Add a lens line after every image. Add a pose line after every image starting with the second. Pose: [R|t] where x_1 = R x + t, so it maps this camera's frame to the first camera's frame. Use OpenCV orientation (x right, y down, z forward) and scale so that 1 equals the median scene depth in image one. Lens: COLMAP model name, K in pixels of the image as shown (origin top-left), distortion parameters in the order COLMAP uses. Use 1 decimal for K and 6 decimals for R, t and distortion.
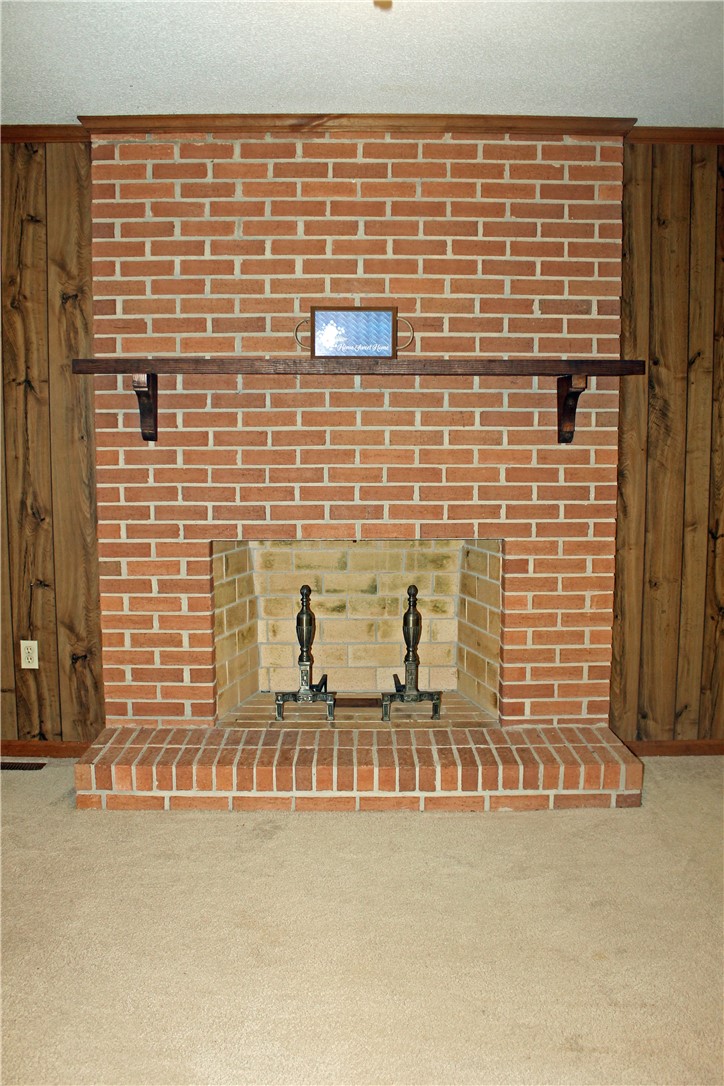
lens RADIAL K [[924.9, 0, 362.0], [0, 924.9, 543.0], [0, 0, 1]] dist [-0.167580, 0.177412]
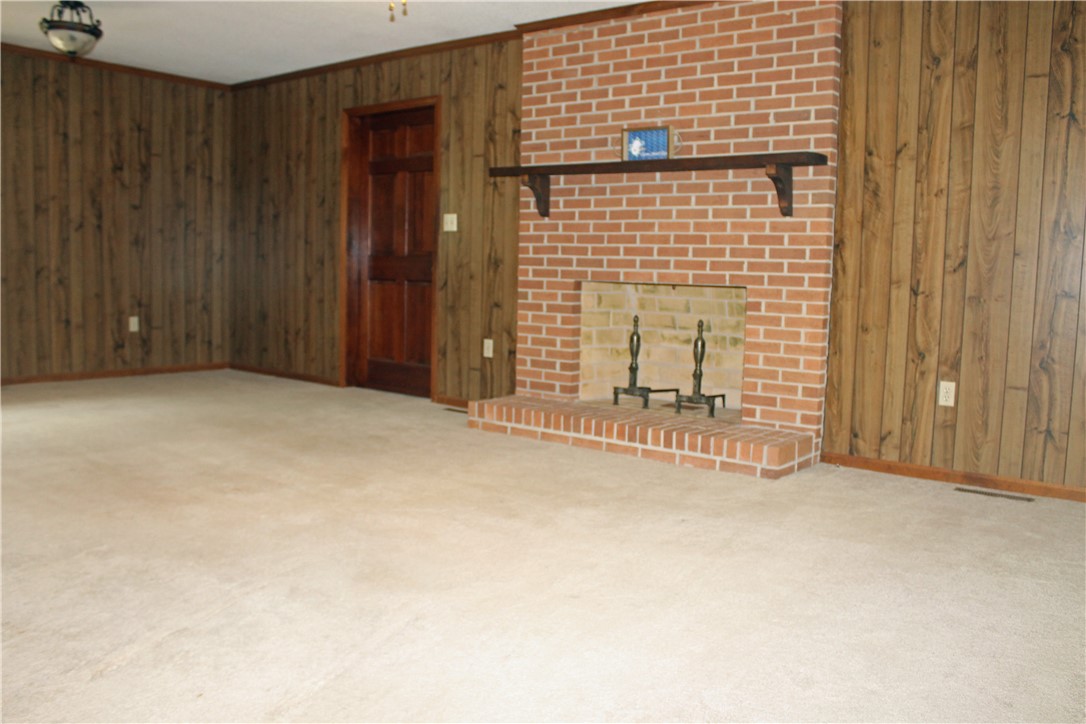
lens RADIAL K [[924.9, 0, 542.8], [0, 924.9, 351.5], [0, 0, 1]] dist [-0.167580, 0.177412]
pose [[0.781143, 0.077173, -0.619564, 0.785459], [-0.090383, 0.995856, 0.010089, 0.108095], [0.617775, 0.048117, 0.784881, -0.269294]]
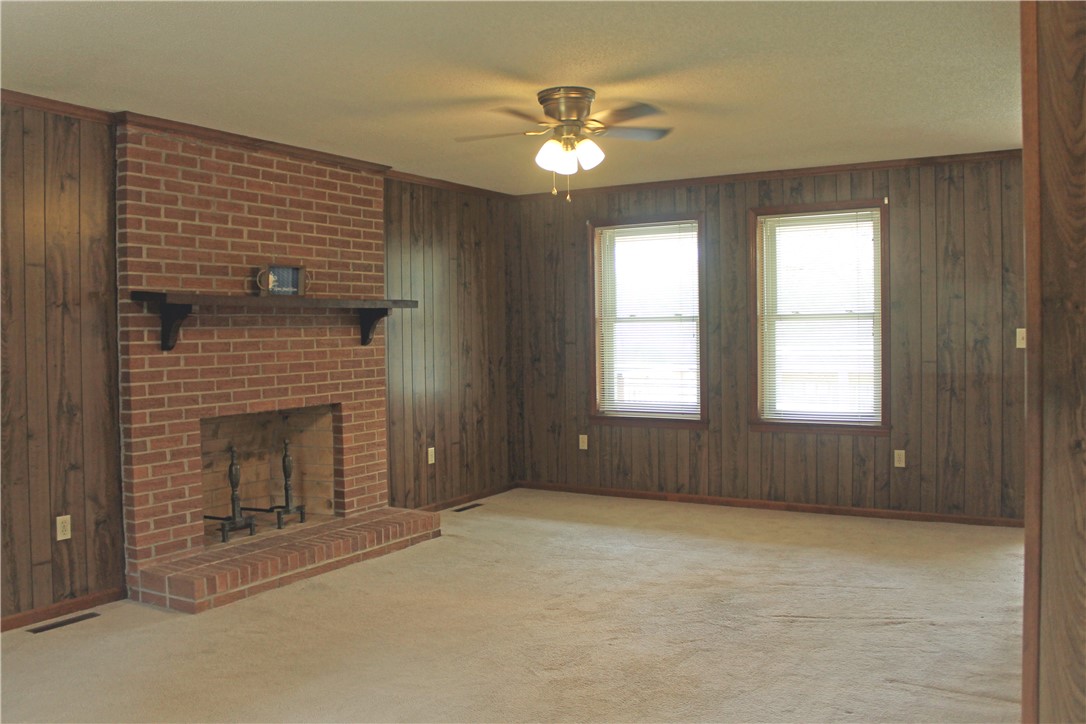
lens RADIAL K [[924.9, 0, 542.8], [0, 924.9, 351.5], [0, 0, 1]] dist [-0.167580, 0.177412]
pose [[0.521507, -0.027486, 0.852804, -1.087034], [0.100552, 0.994496, -0.029436, -0.011729], [-0.847301, 0.101102, 0.521401, -0.194475]]
